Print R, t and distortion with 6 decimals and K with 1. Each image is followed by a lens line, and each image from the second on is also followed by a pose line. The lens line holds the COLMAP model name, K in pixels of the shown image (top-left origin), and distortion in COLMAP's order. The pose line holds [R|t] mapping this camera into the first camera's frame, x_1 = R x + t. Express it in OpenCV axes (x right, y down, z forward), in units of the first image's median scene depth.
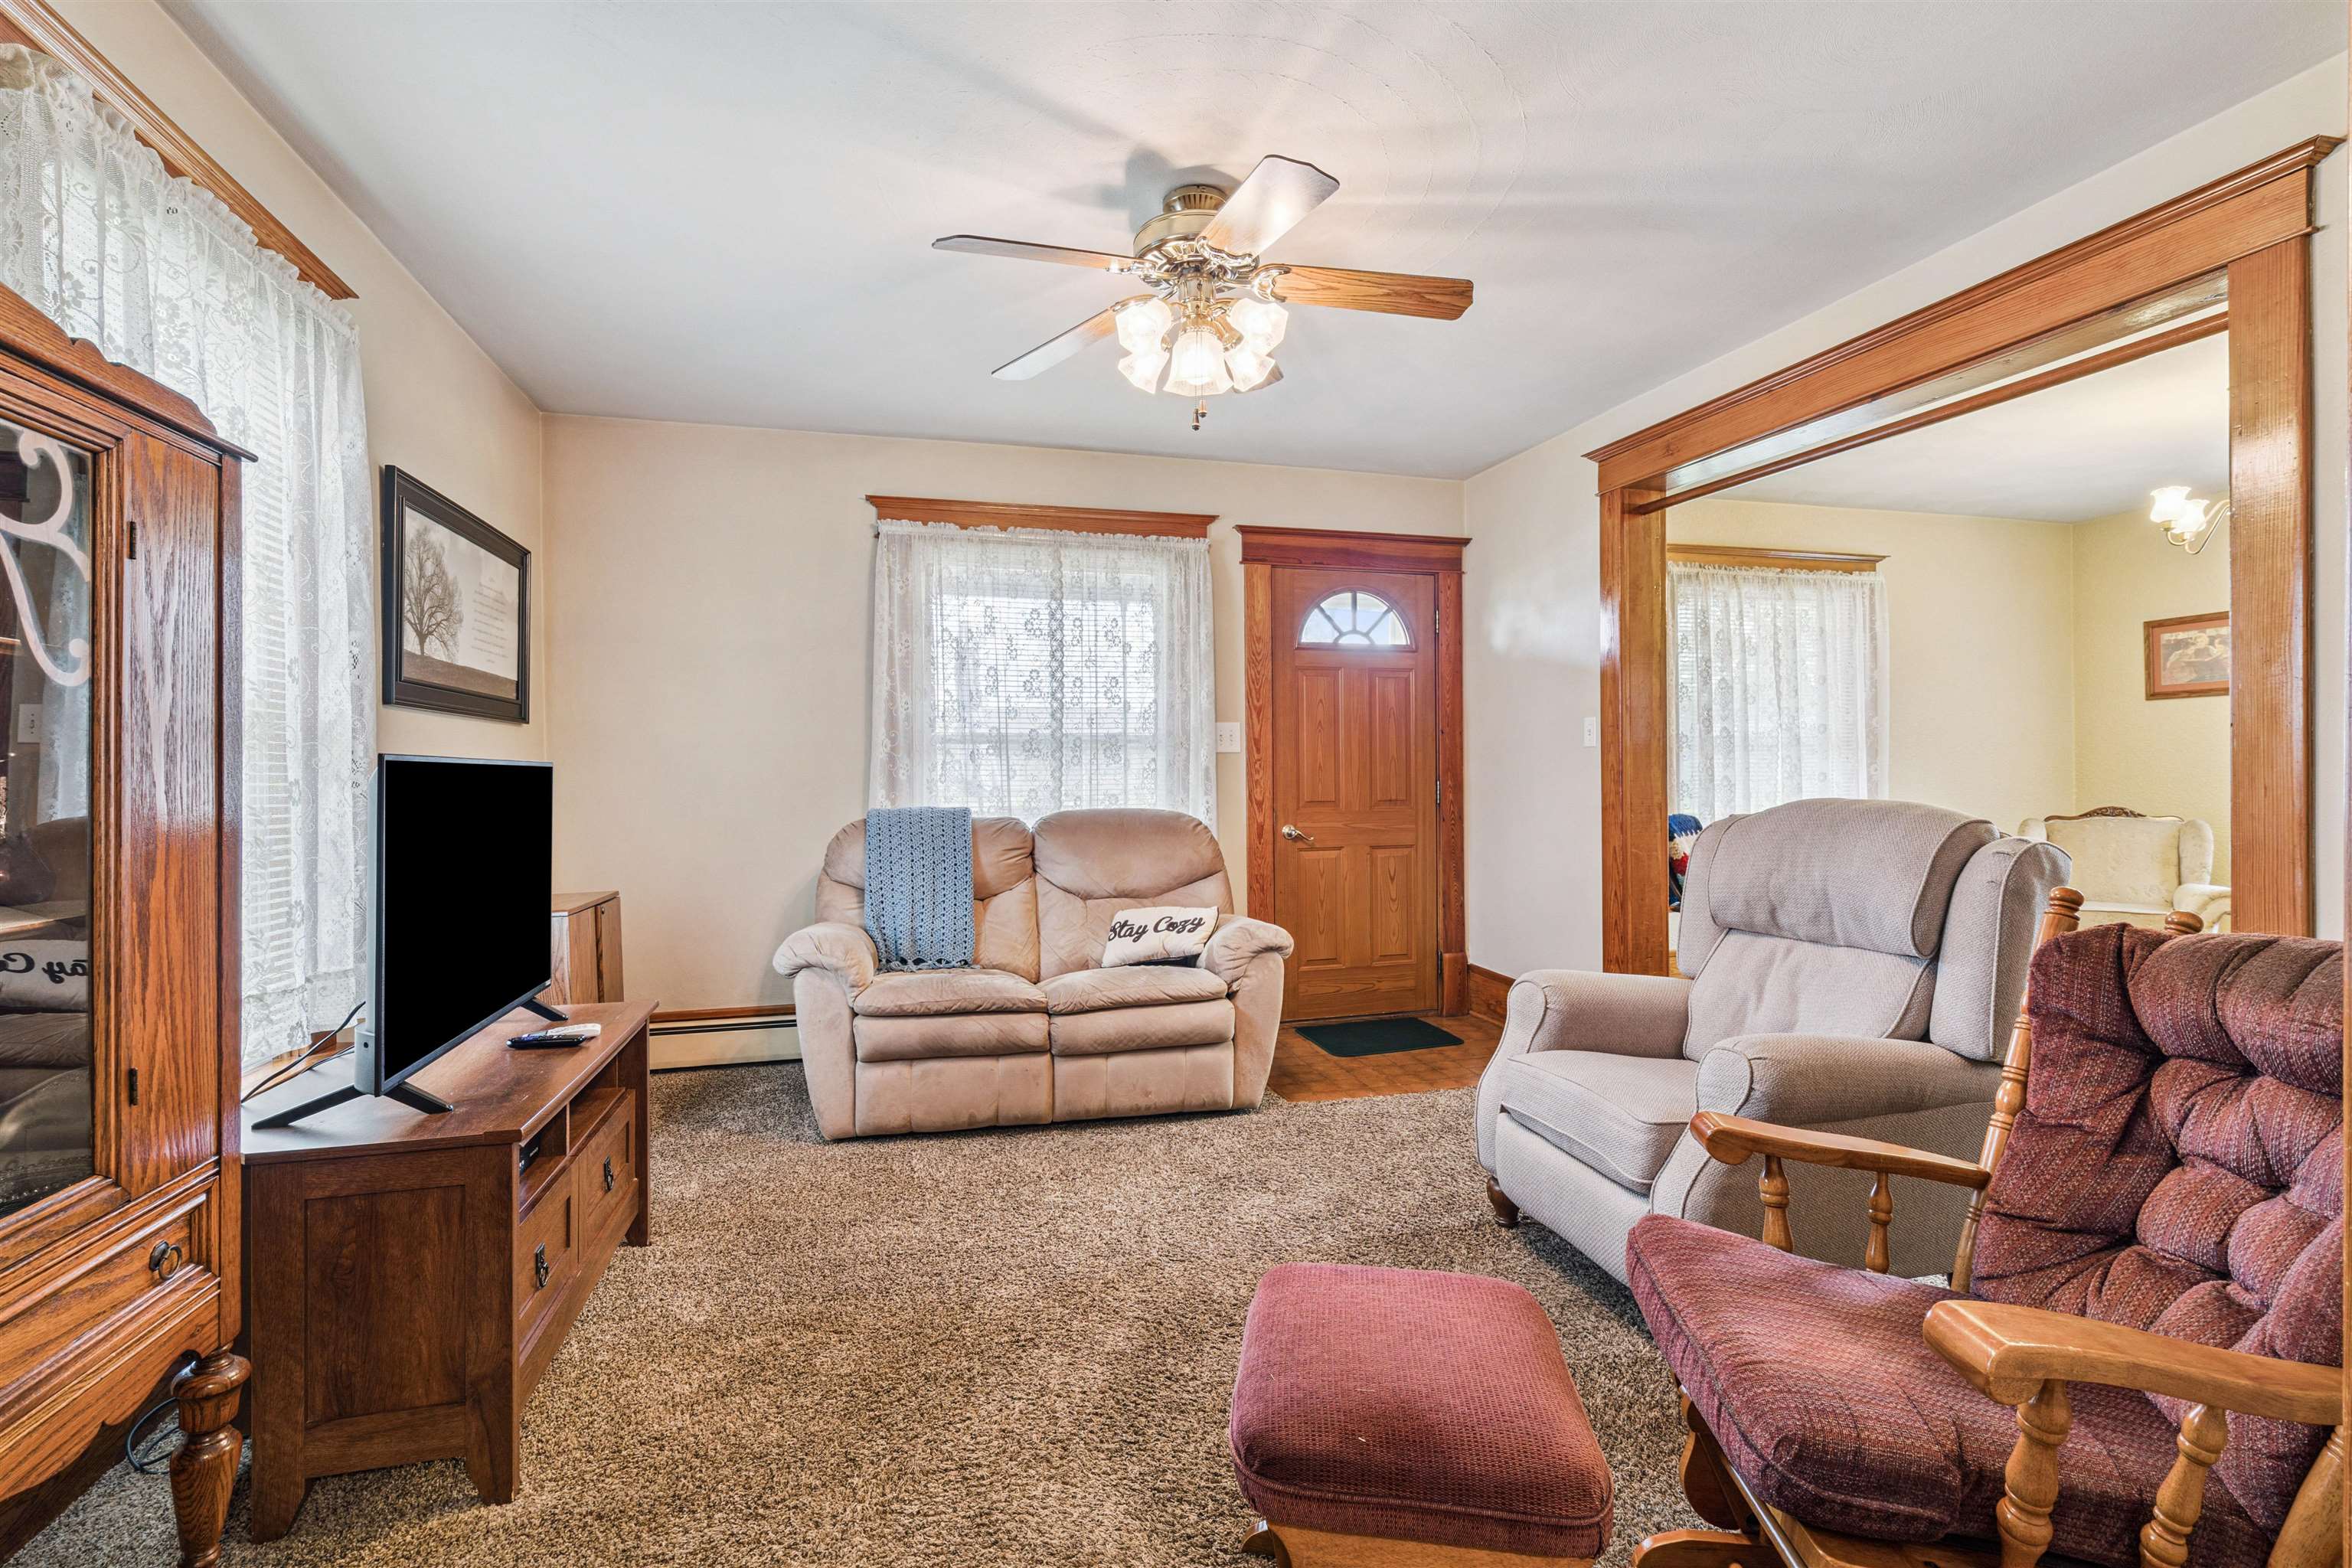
lens RADIAL K [[1062.9, 0, 1171.3], [0, 1062.9, 776.2], [0, 0, 1]] dist [-0.004165, 0.001496]
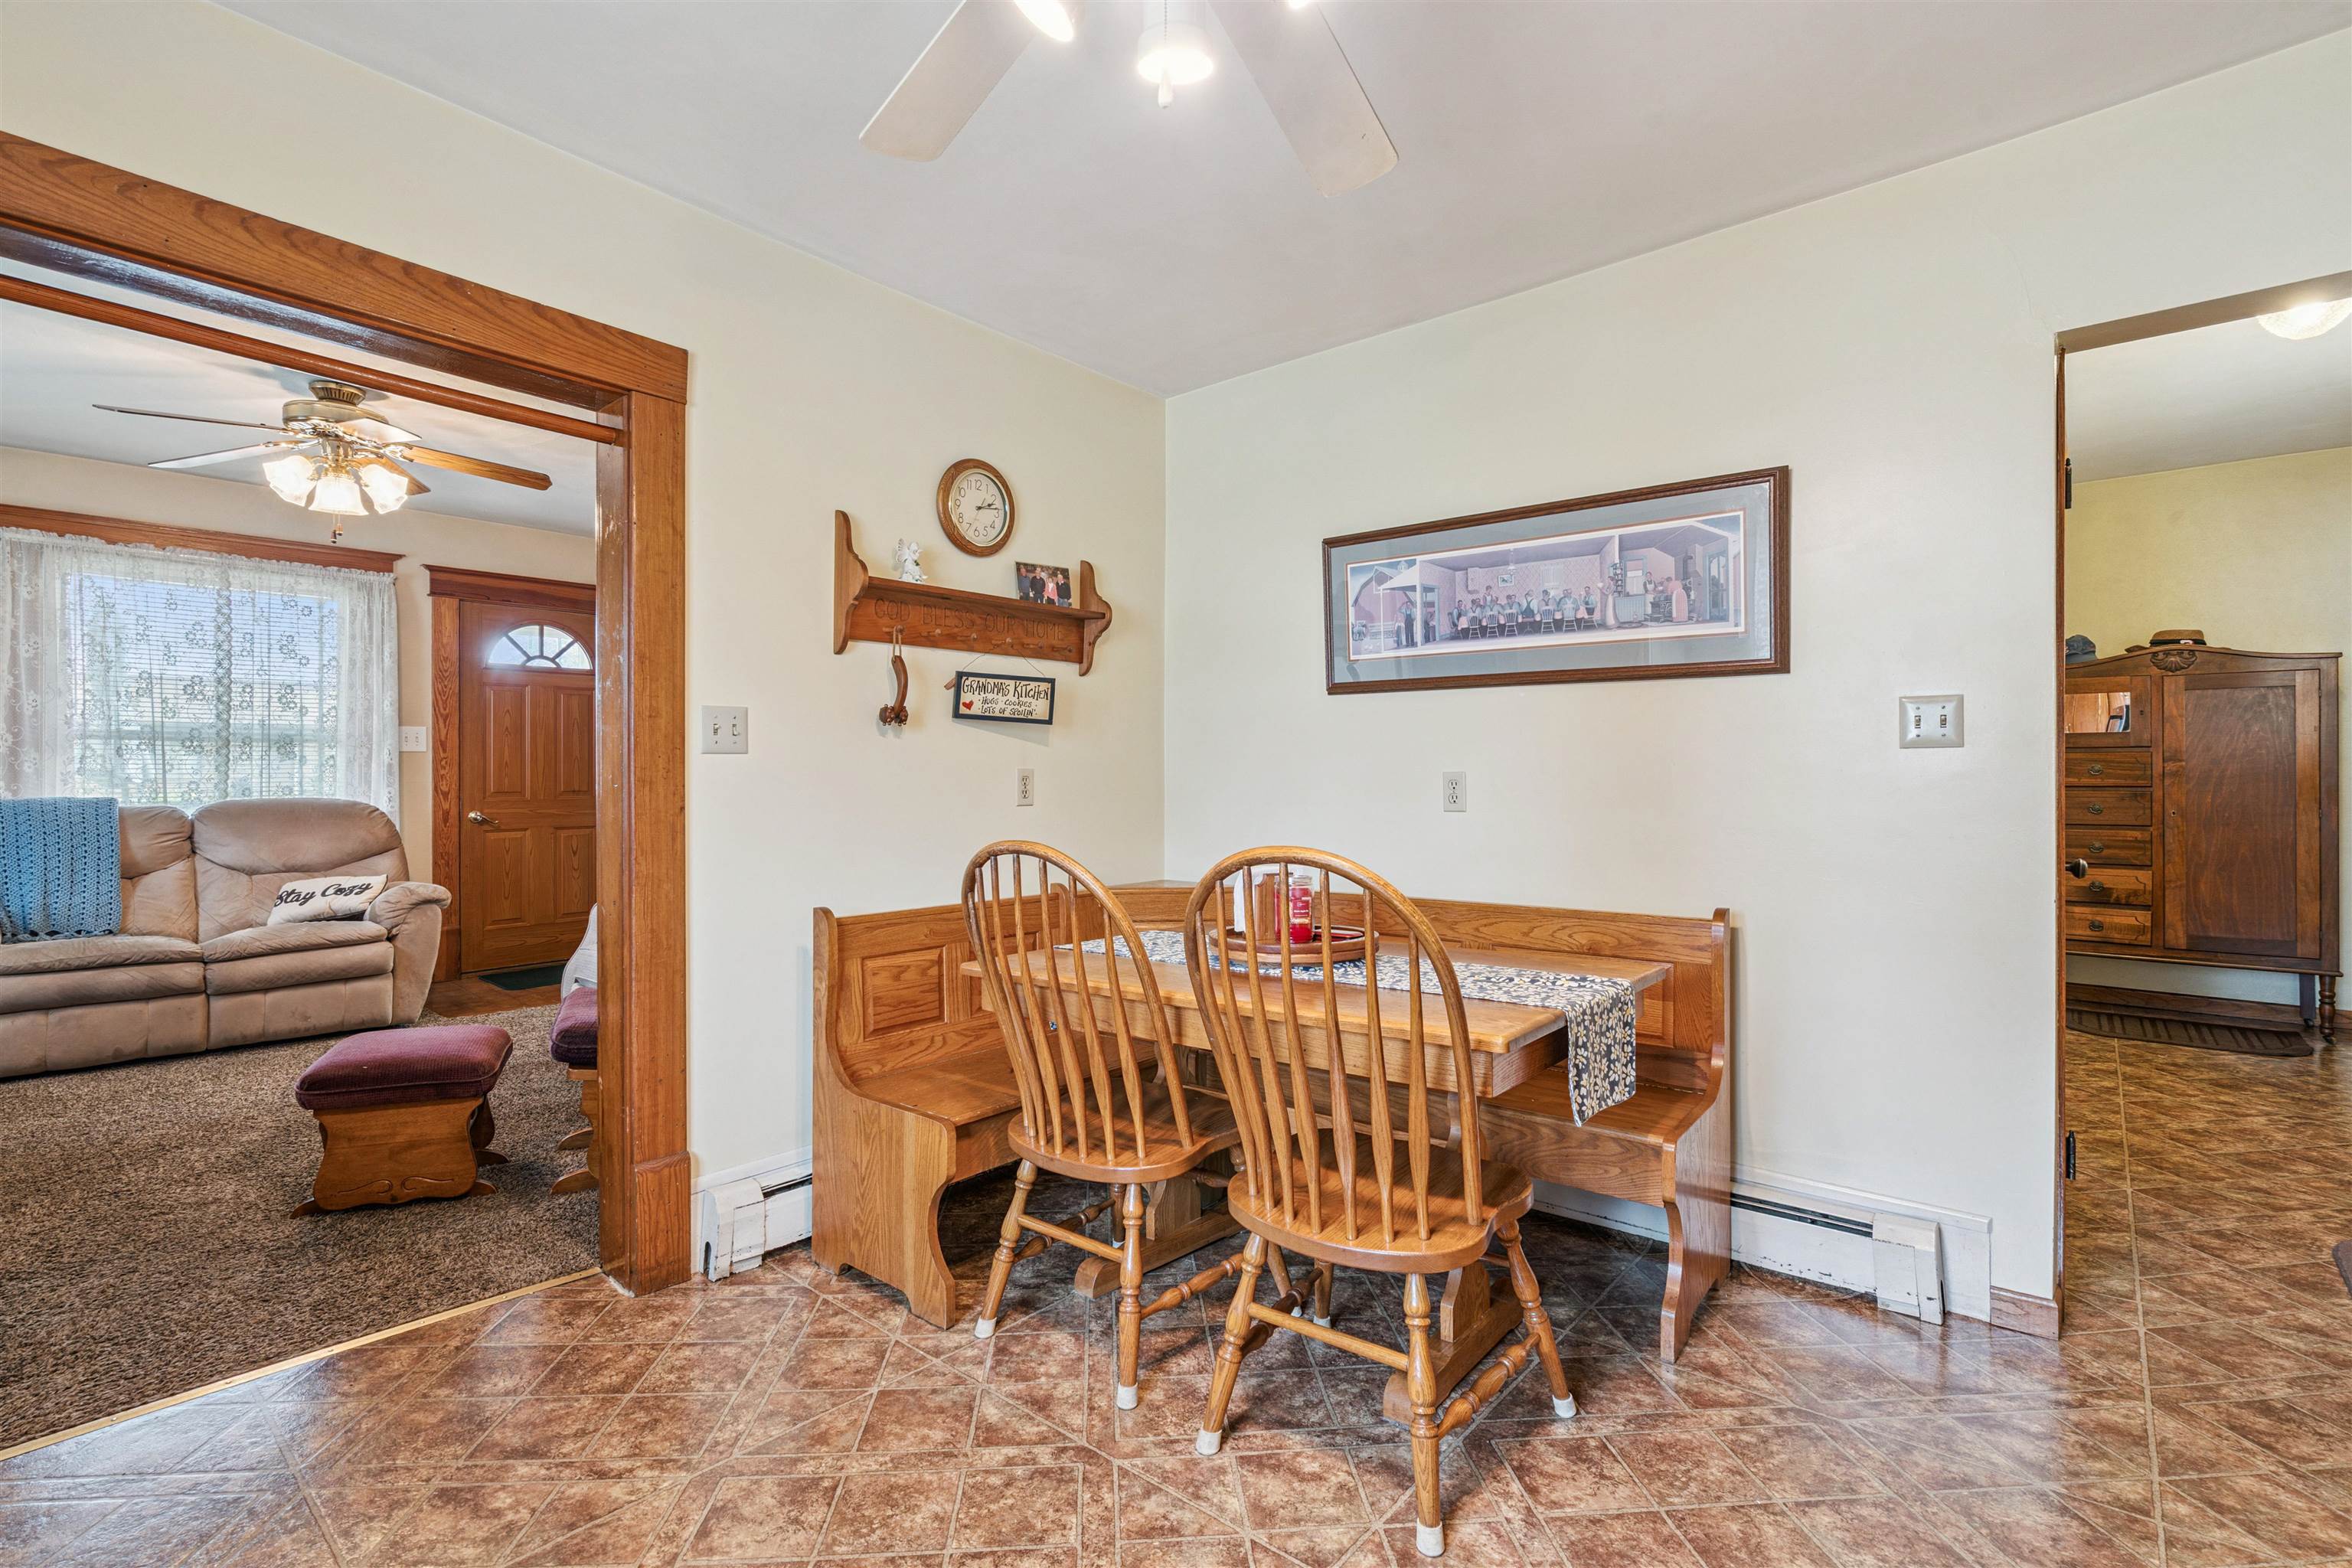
lens RADIAL K [[1062.9, 0, 1181.9], [0, 1062.9, 768.7], [0, 0, 1]] dist [-0.004165, 0.001496]
pose [[0.819883, 0.009877, 0.572446, 0.084336], [-0.009099, 0.999950, -0.004221, -0.006048], [-0.572459, -0.001748, 0.819931, -0.515032]]
